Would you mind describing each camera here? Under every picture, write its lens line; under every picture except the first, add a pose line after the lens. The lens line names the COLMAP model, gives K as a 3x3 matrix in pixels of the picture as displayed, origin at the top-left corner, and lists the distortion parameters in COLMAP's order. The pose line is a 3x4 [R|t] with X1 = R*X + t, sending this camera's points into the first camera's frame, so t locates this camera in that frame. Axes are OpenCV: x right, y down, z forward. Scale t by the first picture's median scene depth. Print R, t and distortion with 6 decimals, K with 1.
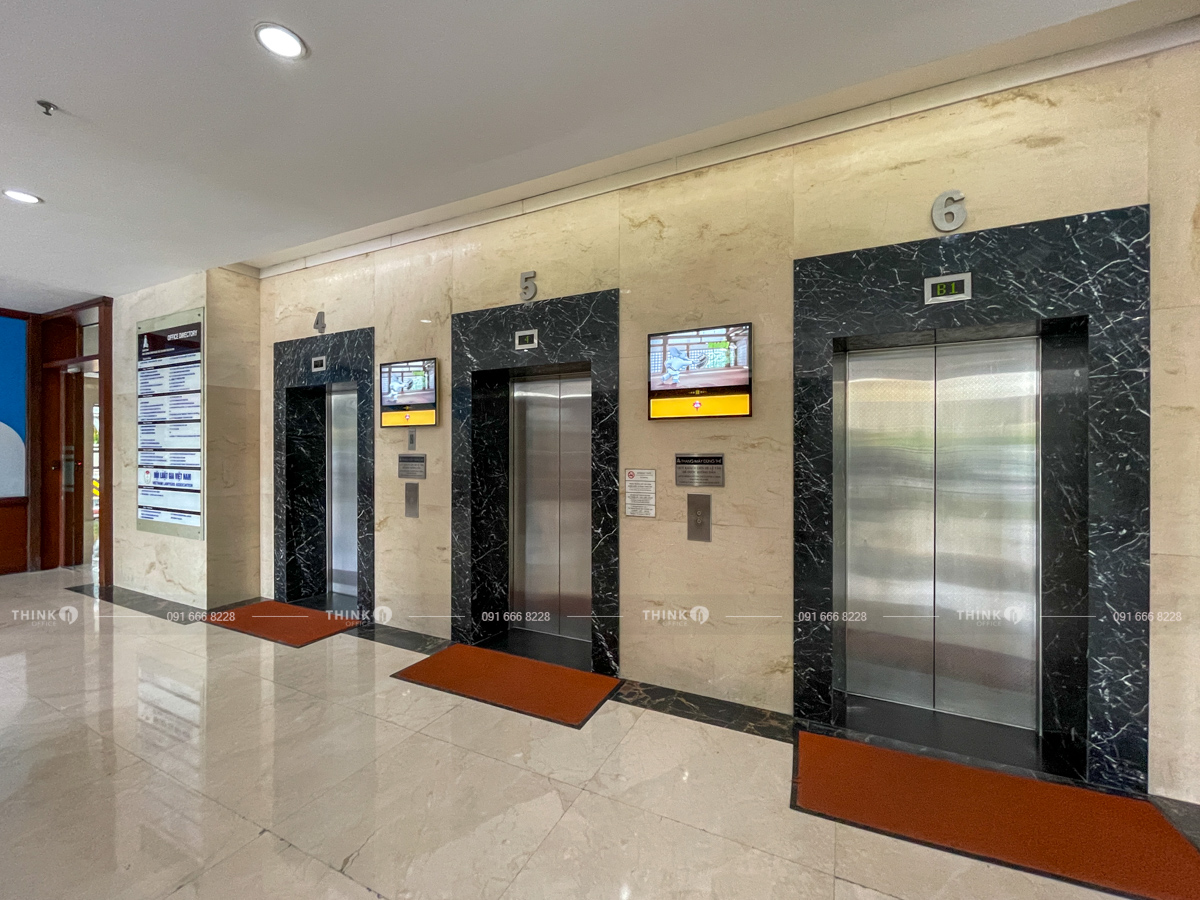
lens RADIAL K [[548.1, 0, 576.9], [0, 548.1, 453.1], [0, 0, 1]] dist [0.000914, -0.000888]
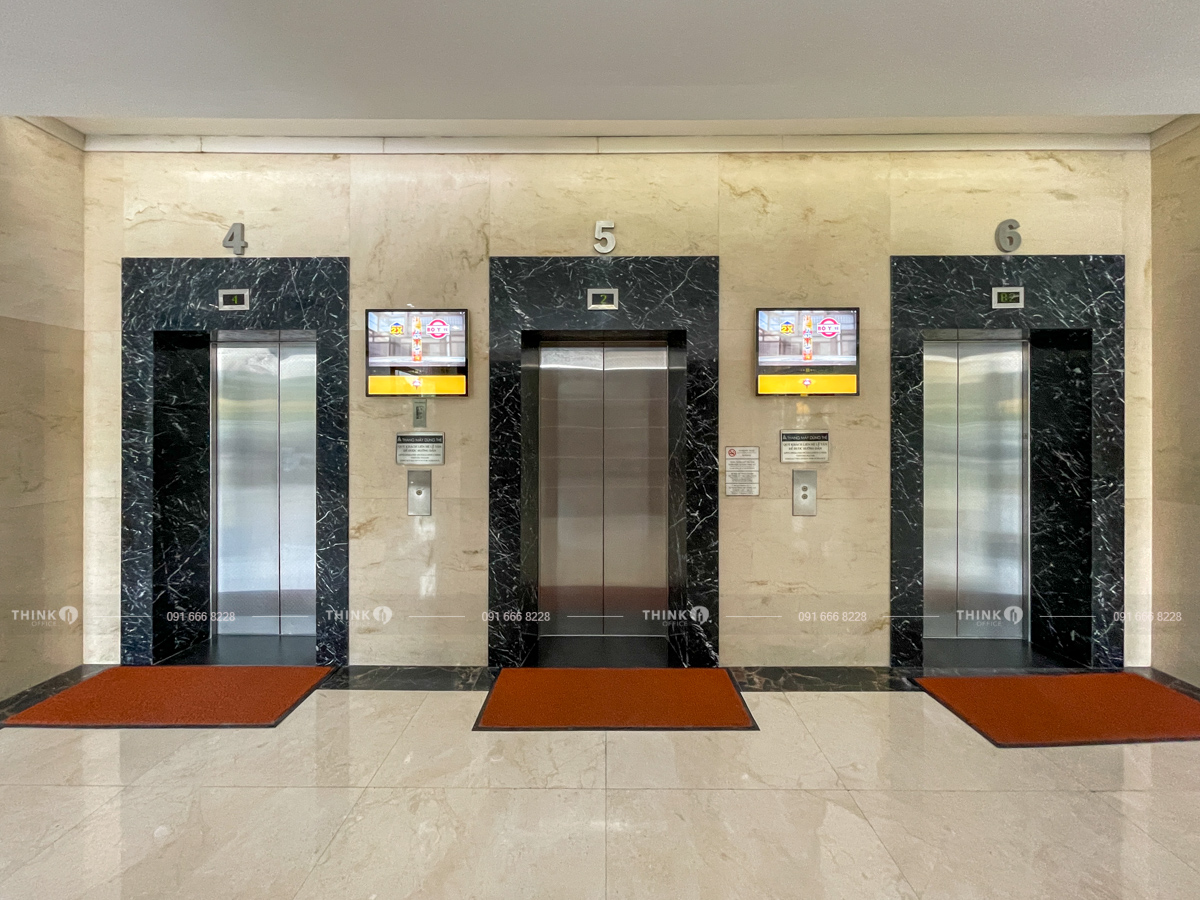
lens RADIAL K [[537.6, 0, 595.1], [0, 537.6, 431.2], [0, 0, 1]] dist [-0.000487, 0.001195]
pose [[0.875884, -0.002053, 0.482517, -0.557651], [0.003261, 0.999993, -0.001664, 0.002729], [-0.482510, 0.003031, 0.875885, 0.287022]]
